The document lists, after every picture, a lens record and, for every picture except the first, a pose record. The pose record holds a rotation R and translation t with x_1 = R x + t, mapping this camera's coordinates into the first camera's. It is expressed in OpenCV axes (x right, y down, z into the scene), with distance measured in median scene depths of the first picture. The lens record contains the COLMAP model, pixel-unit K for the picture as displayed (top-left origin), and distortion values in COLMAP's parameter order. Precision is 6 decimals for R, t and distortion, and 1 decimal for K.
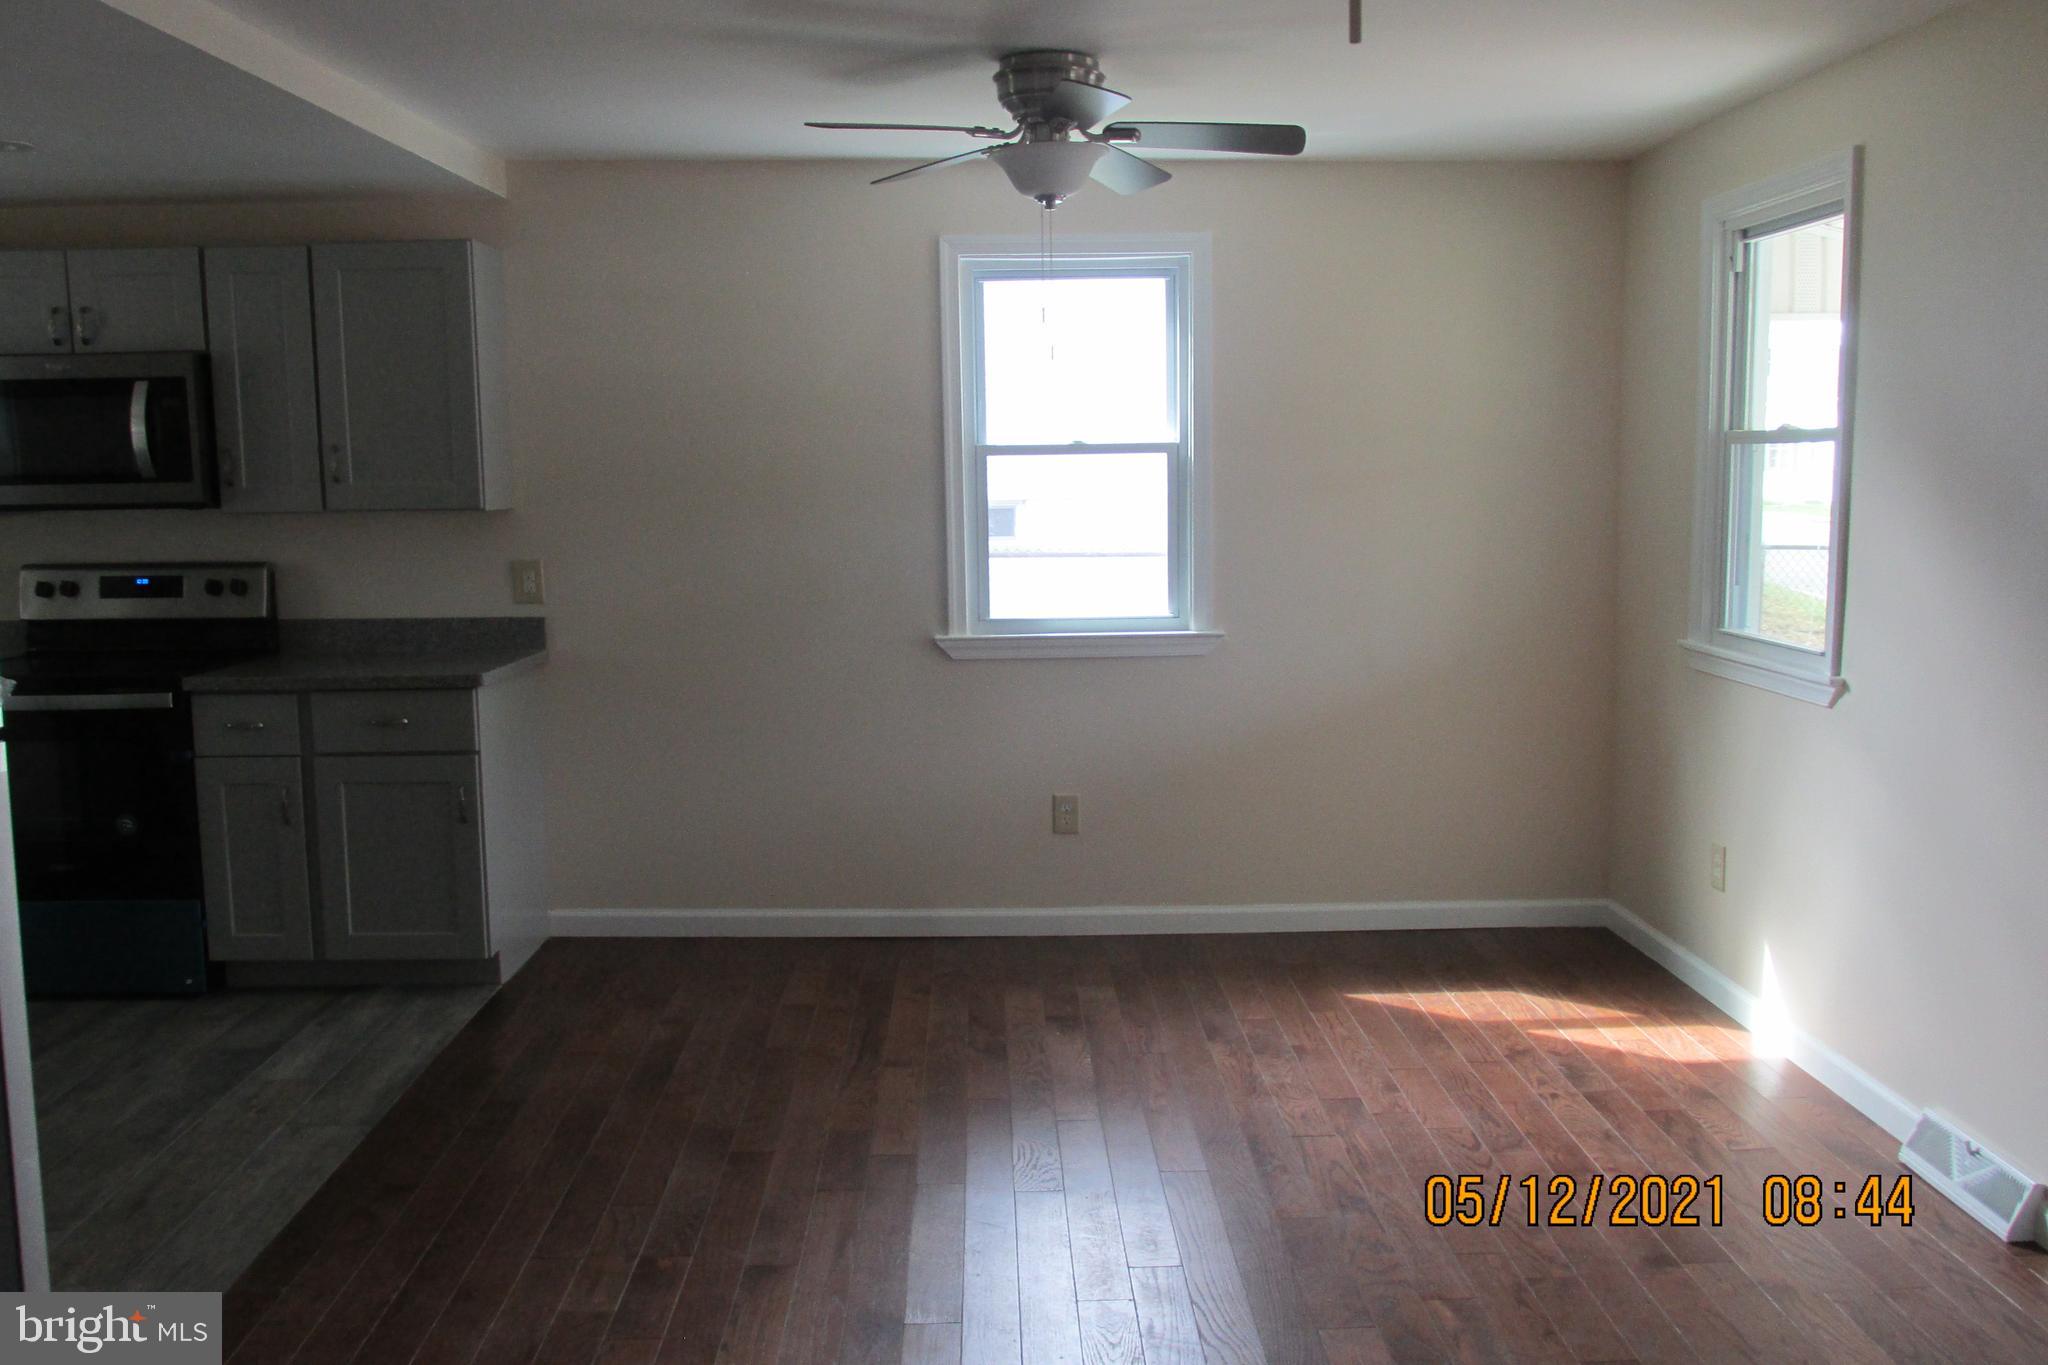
lens RADIAL K [[1684.3, 0, 1024.0], [0, 1684.3, 682.5], [0, 0, 1]] dist [-0.033940, 0.000224]
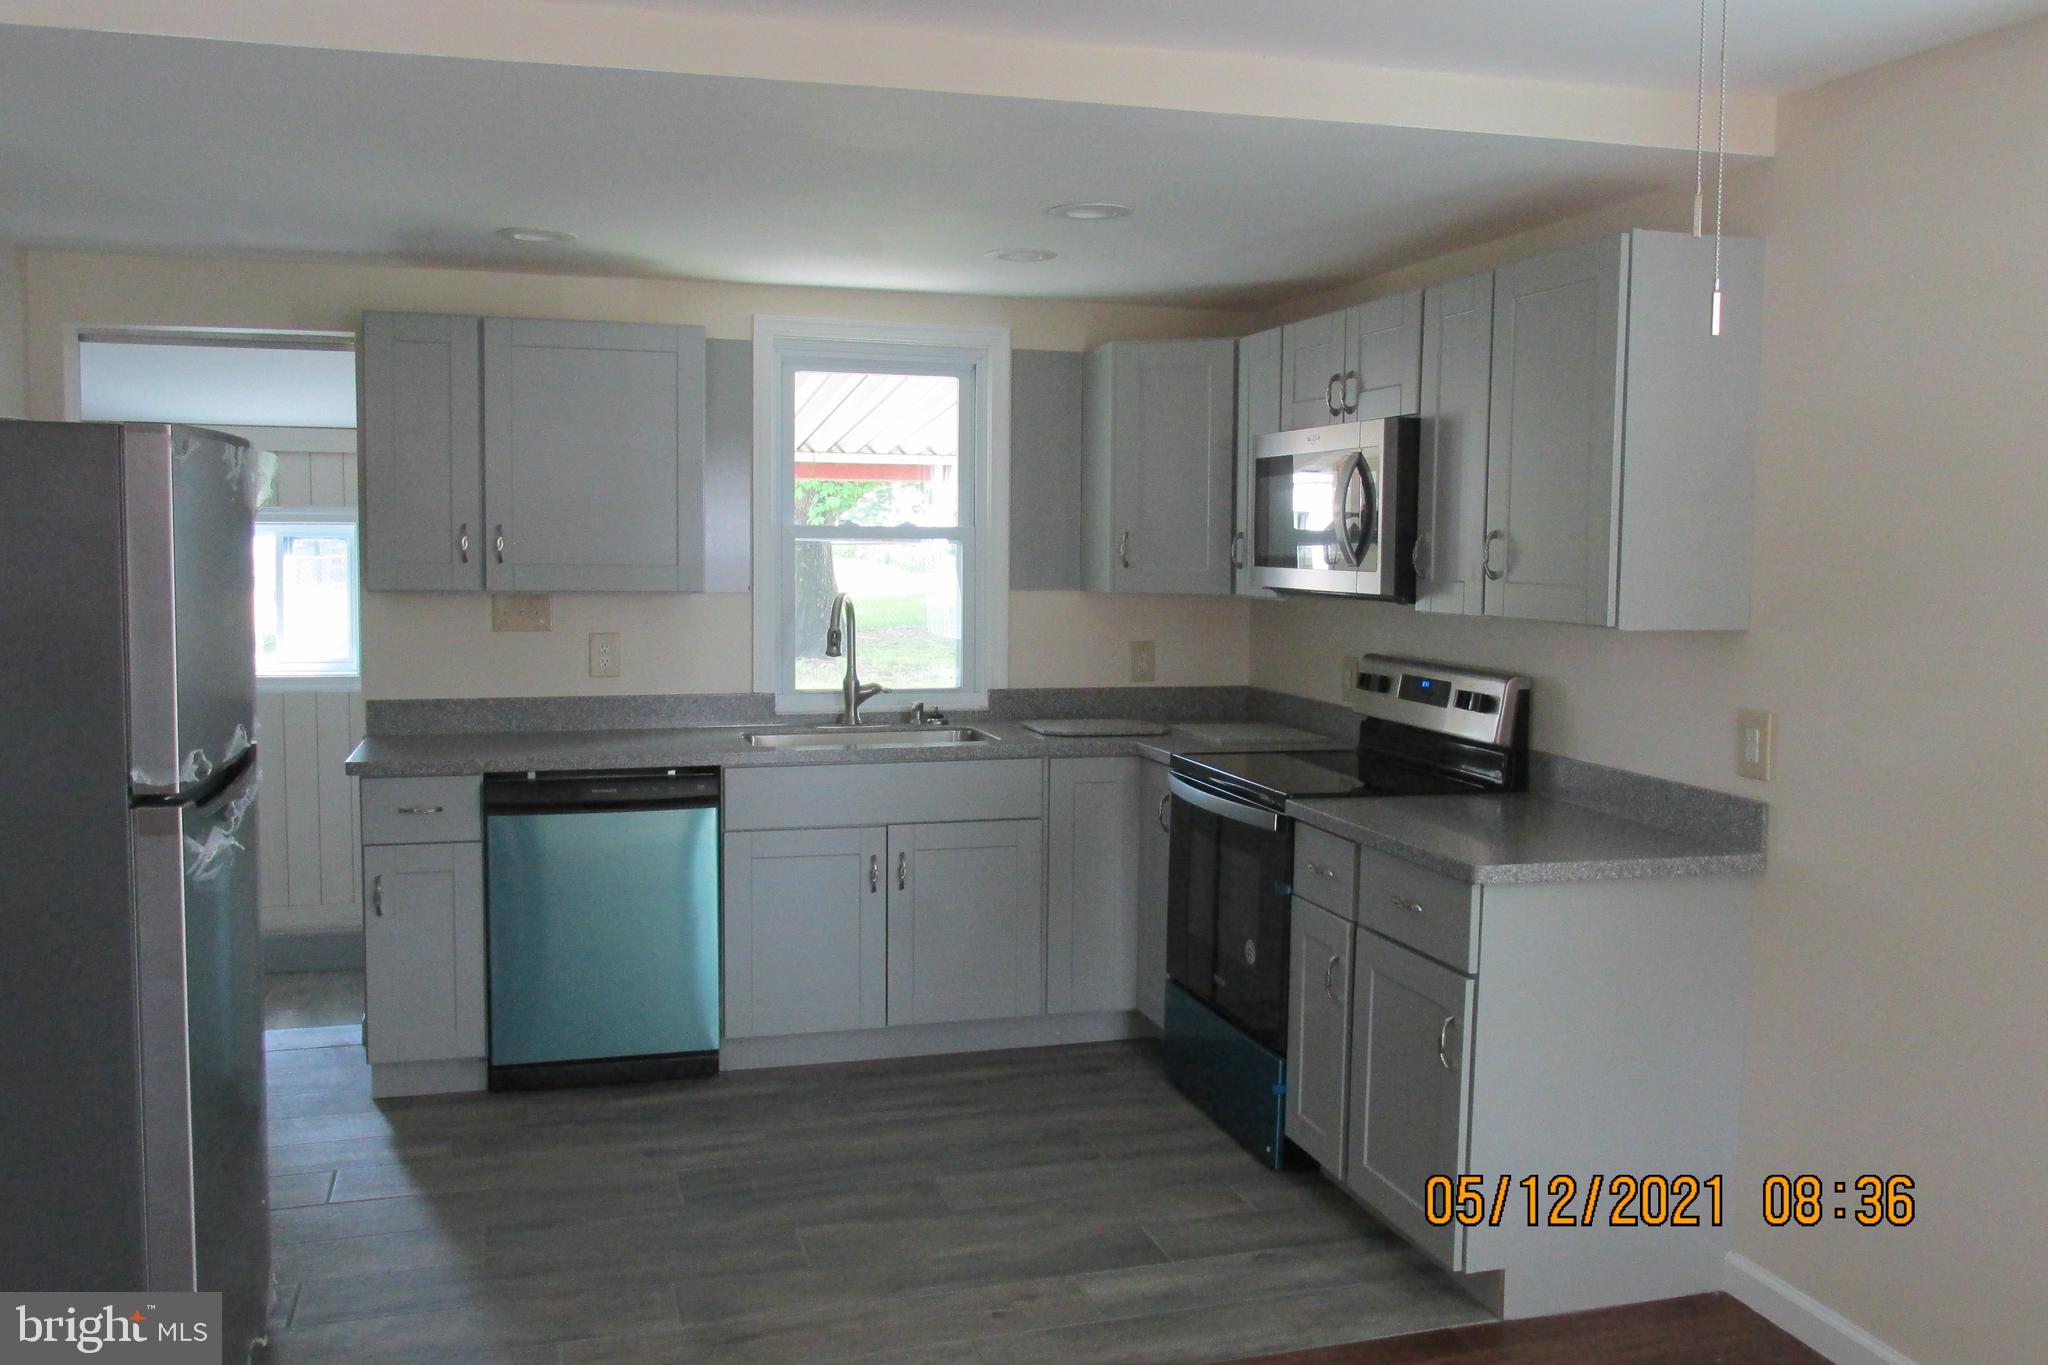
lens RADIAL K [[1684.3, 0, 1024.0], [0, 1684.3, 682.5], [0, 0, 1]] dist [-0.033940, 0.000224]
pose [[0.264403, 0.094653, -0.959756, 0.236198], [-0.135533, 0.988943, 0.060193, -0.080715], [0.954841, 0.114164, 0.274308, 0.530474]]
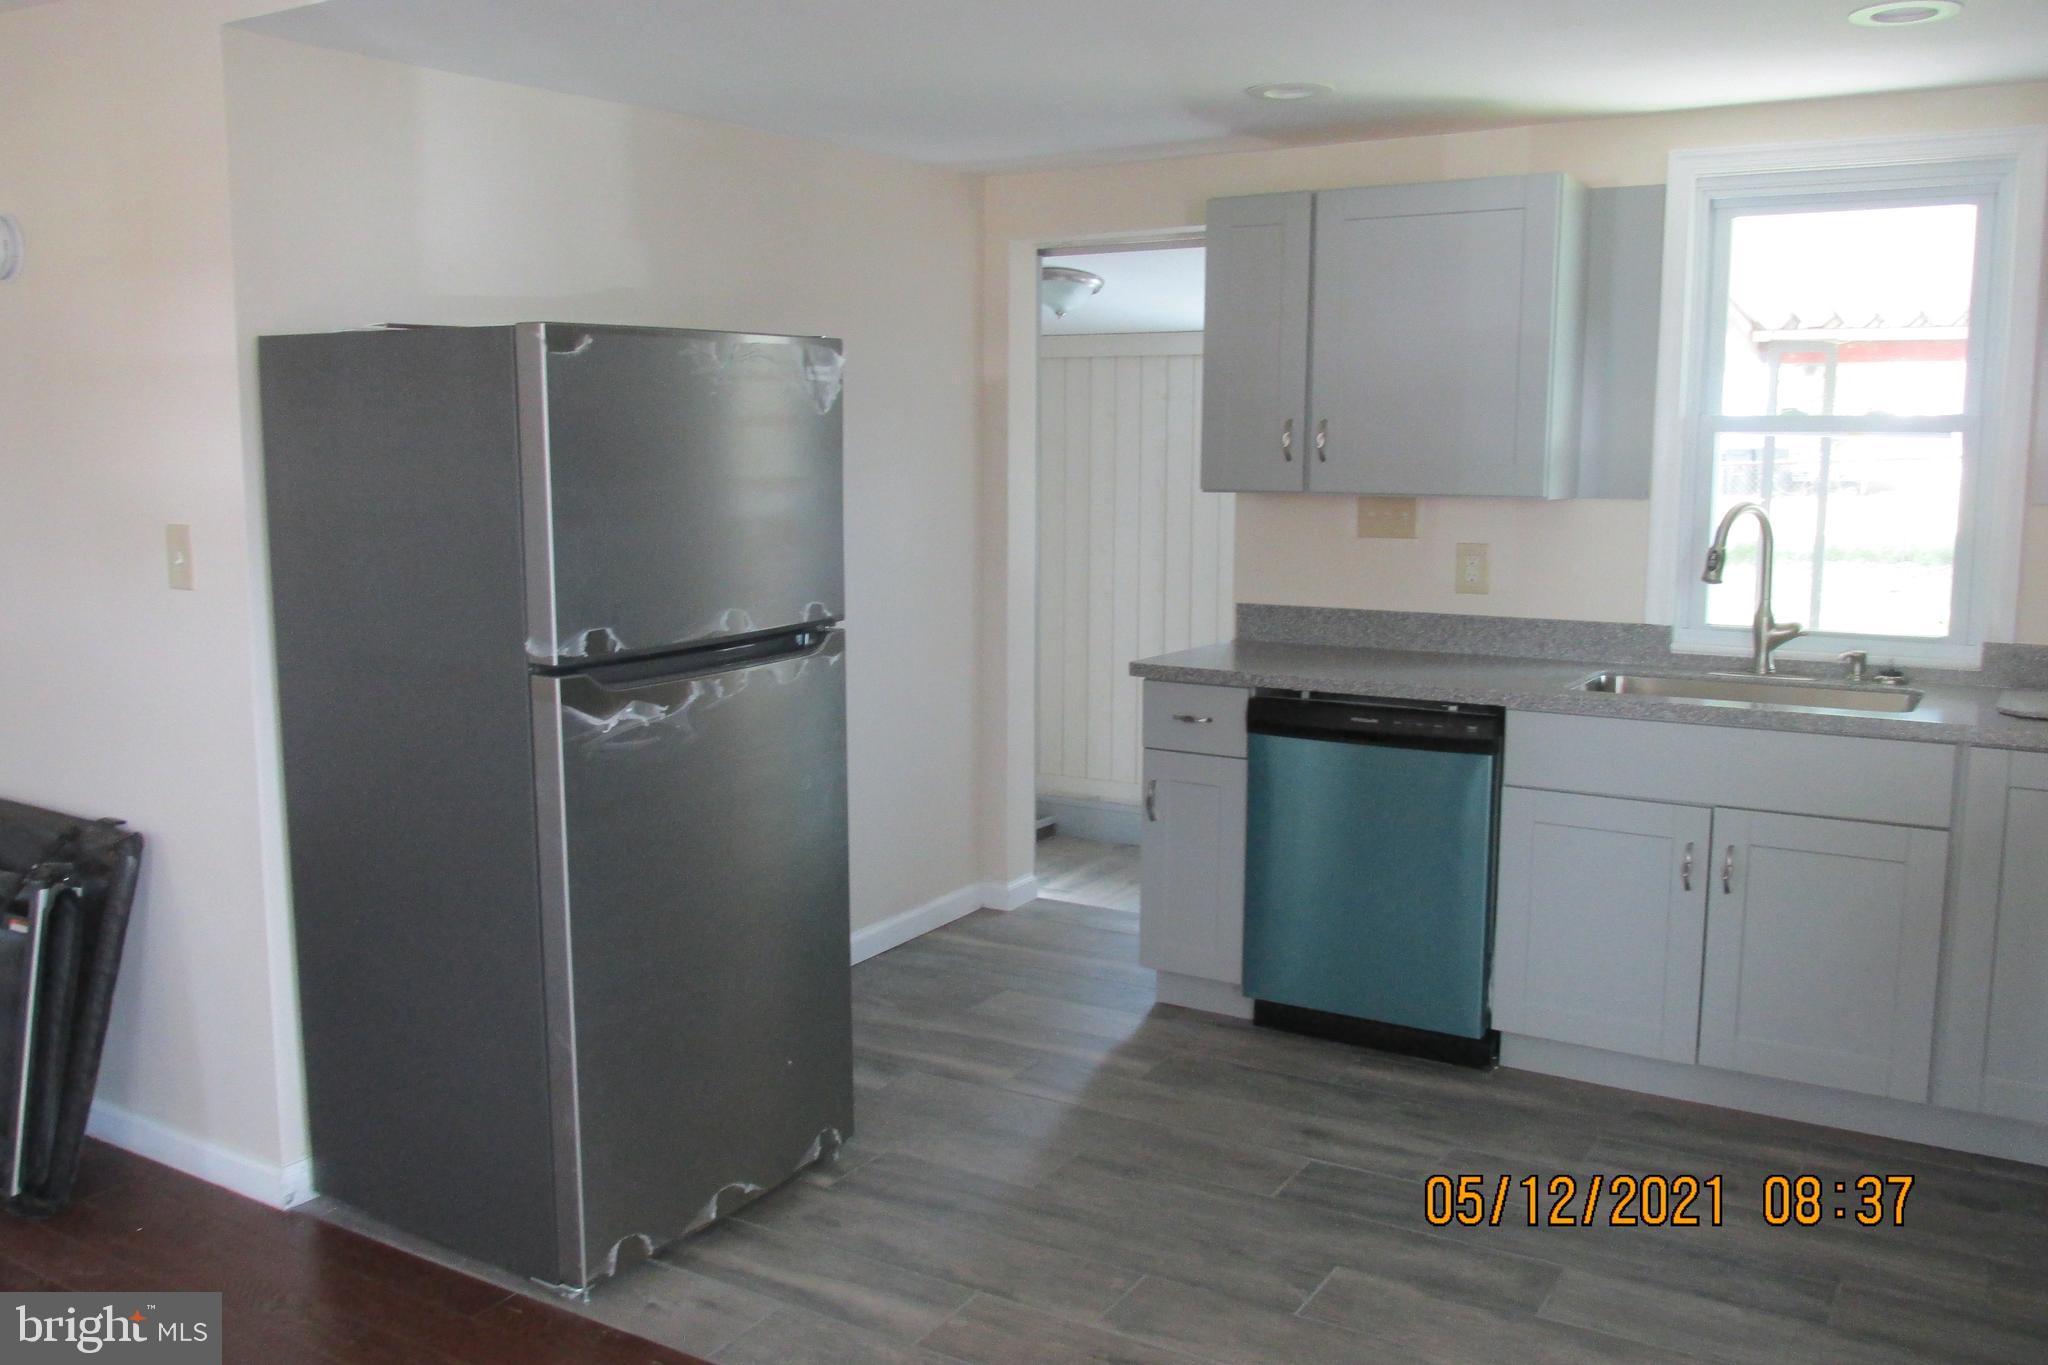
lens RADIAL K [[1684.3, 0, 1024.0], [0, 1684.3, 682.5], [0, 0, 1]] dist [-0.033940, 0.000224]
pose [[-0.539848, 0.129743, -0.831704, 0.077227], [-0.101162, 0.970889, 0.217118, -0.110286], [0.835662, 0.201348, -0.511007, 0.816415]]
